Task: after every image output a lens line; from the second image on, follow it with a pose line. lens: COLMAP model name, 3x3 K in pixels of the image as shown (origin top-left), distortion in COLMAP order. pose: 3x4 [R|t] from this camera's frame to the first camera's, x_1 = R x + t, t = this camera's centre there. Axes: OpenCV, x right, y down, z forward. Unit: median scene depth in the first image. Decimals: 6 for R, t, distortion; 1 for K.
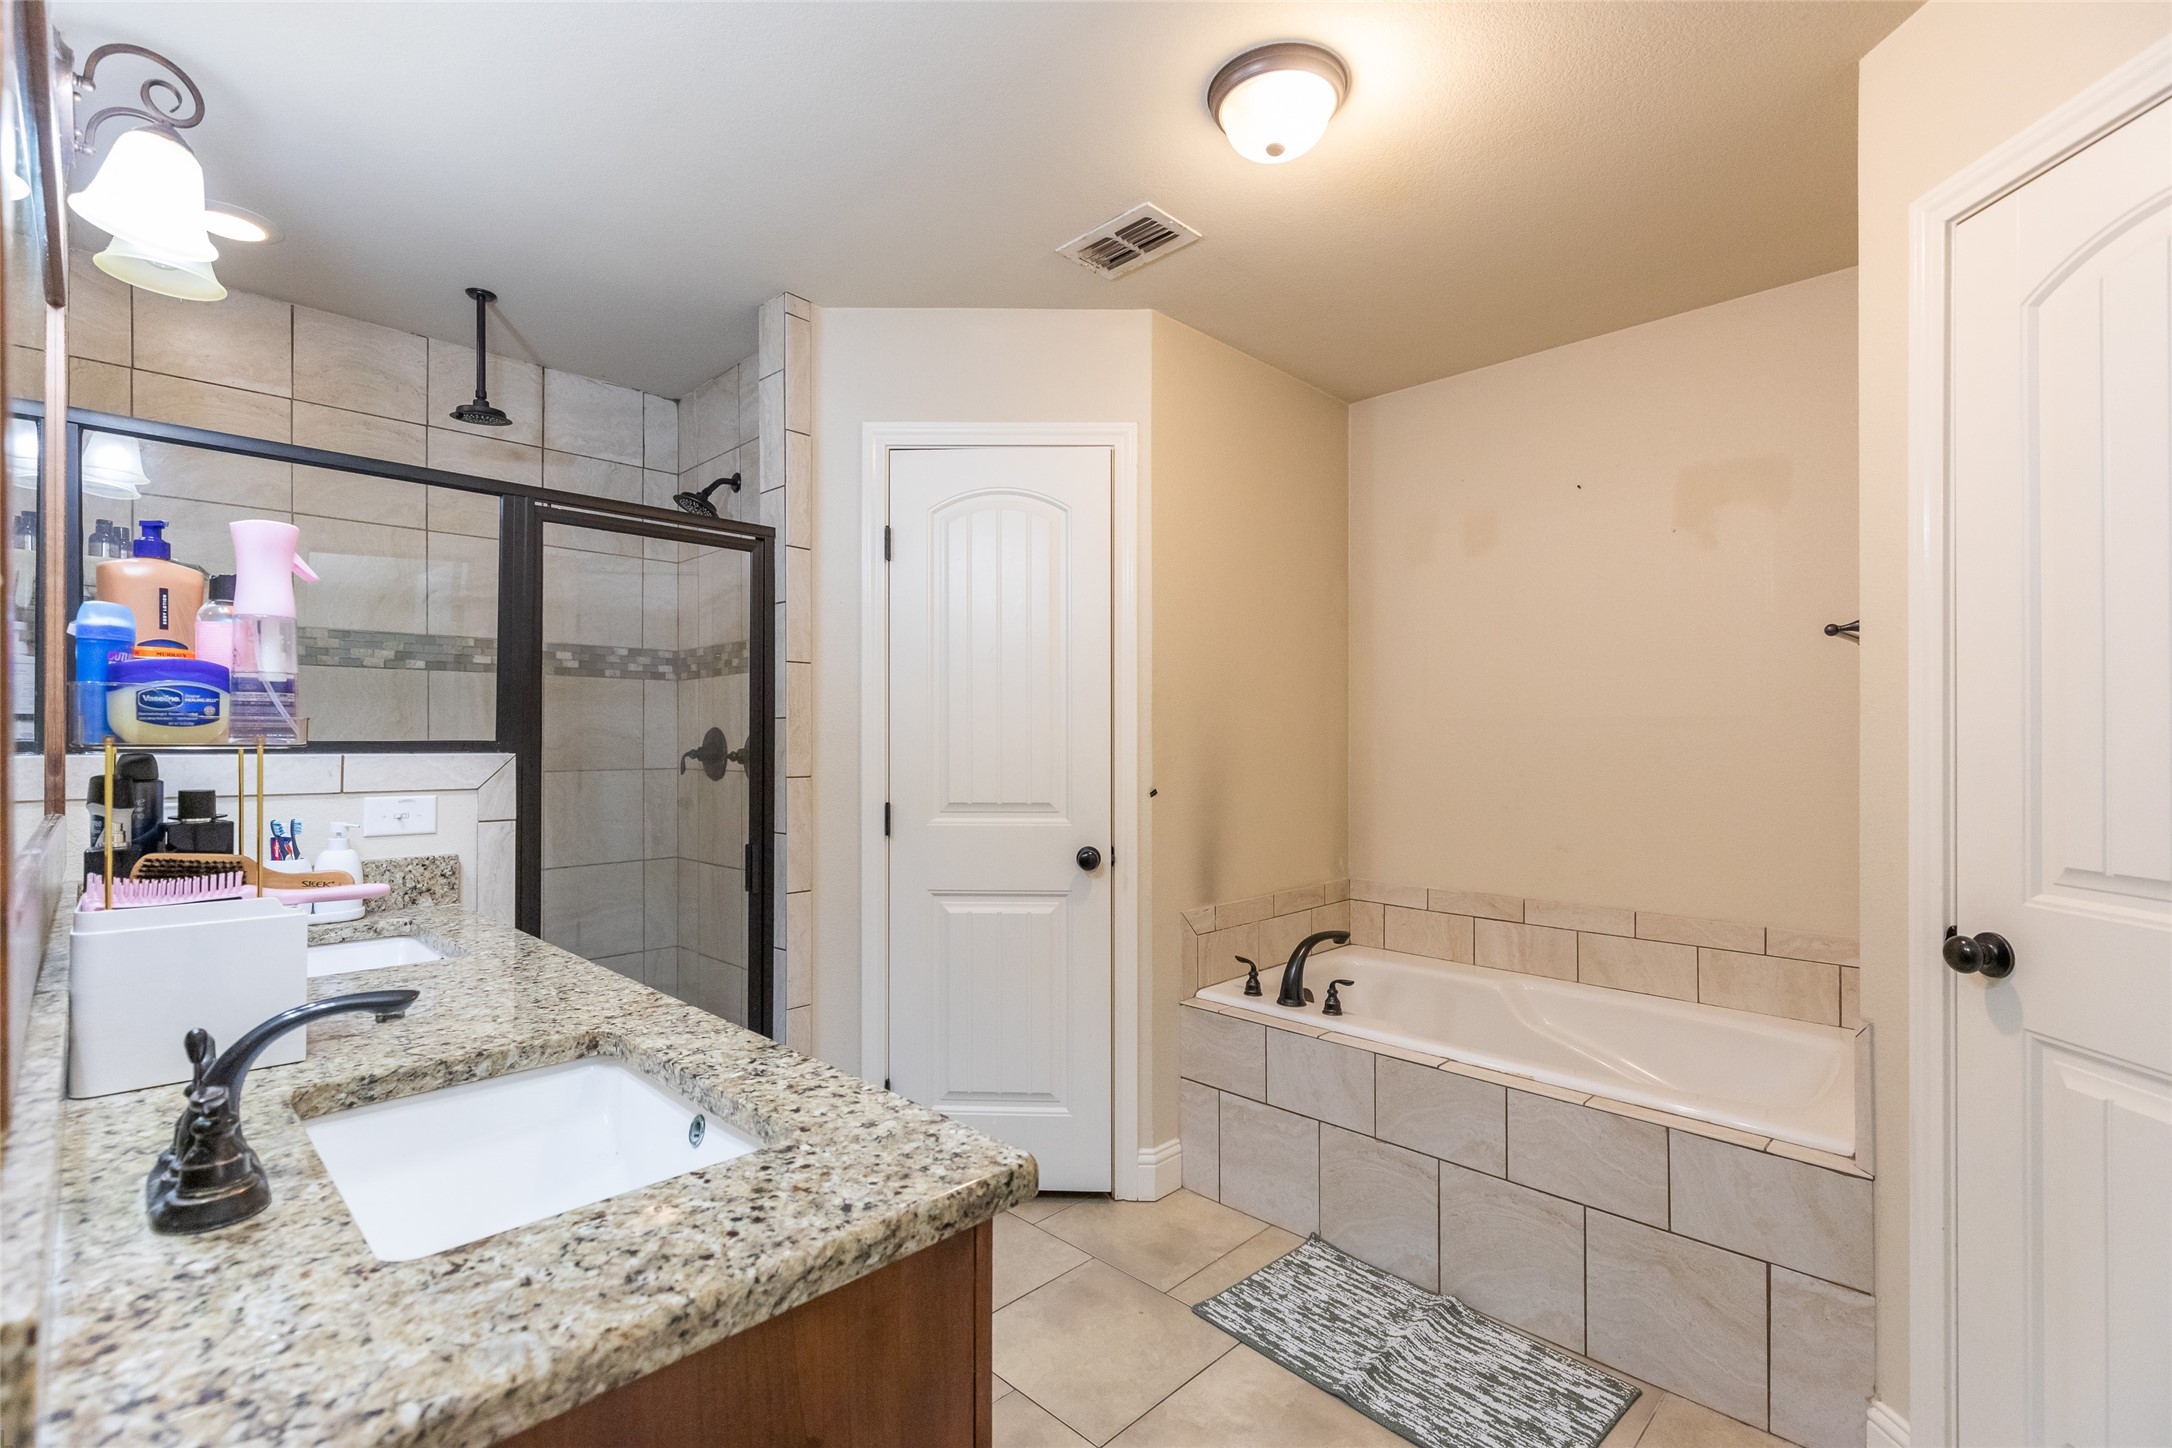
lens RADIAL K [[976.7, 0, 1082.5], [0, 976.7, 730.3], [0, 0, 1]] dist [0.004076, -0.000362]
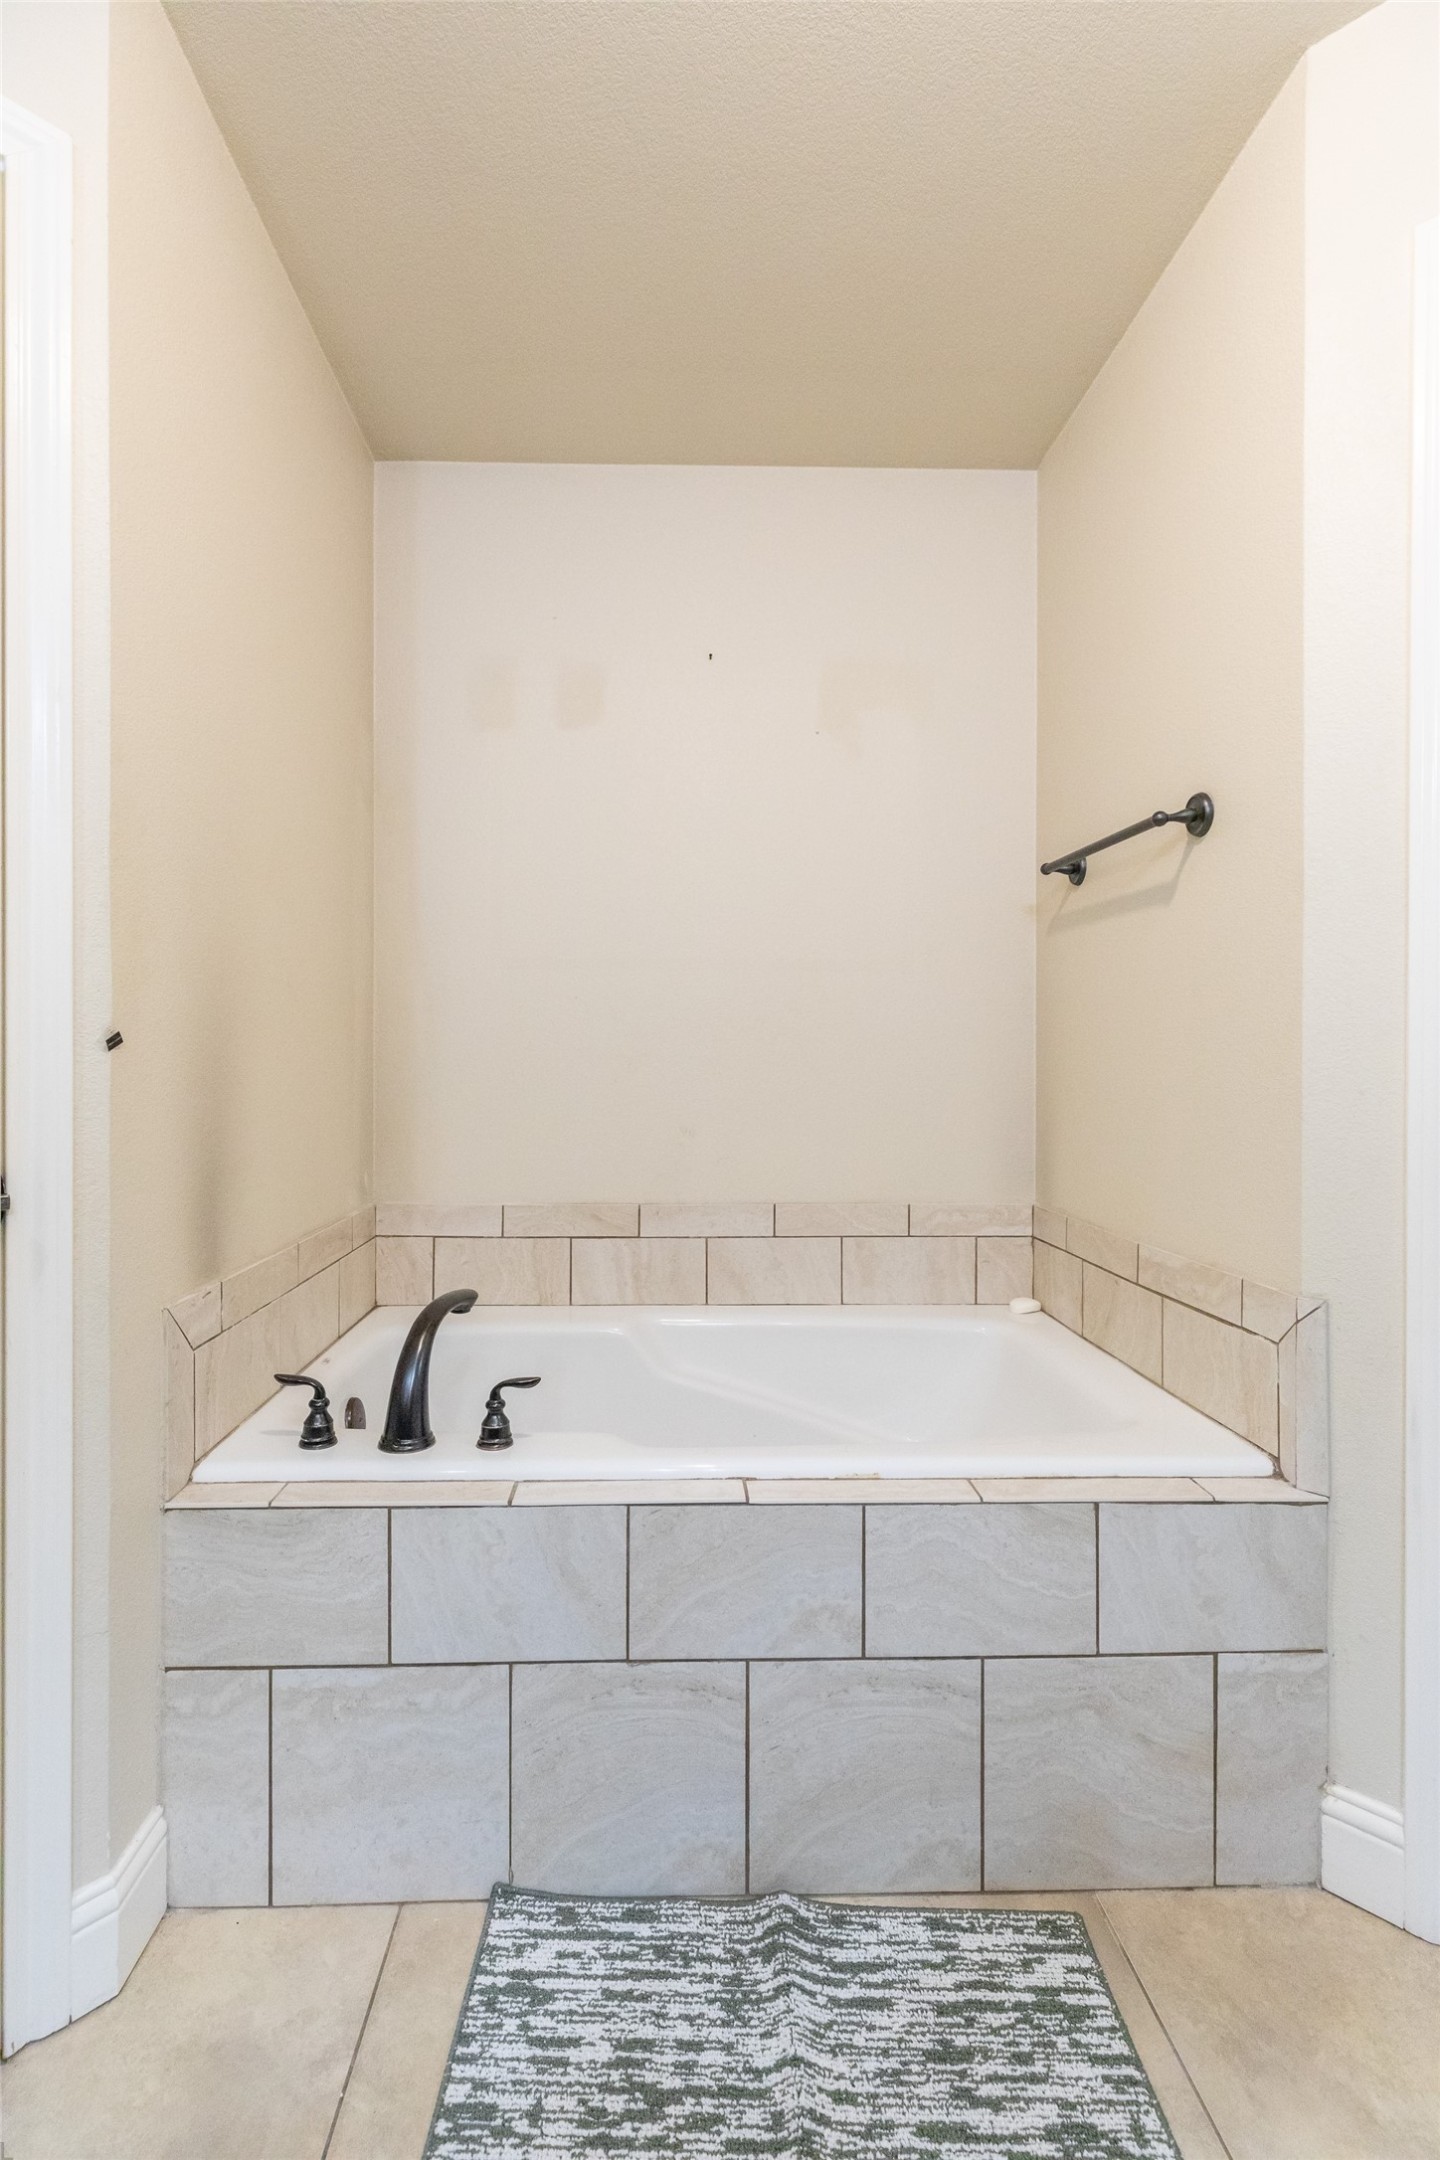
lens RADIAL K [[971.3, 0, 671.2], [0, 971.3, 1066.1], [0, 0, 1]] dist [0.004076, -0.000362]
pose [[0.691521, -0.001001, 0.722356, -0.068962], [-0.005297, 0.999965, 0.006457, 0.073945], [-0.722337, -0.008291, 0.691491, 0.554203]]
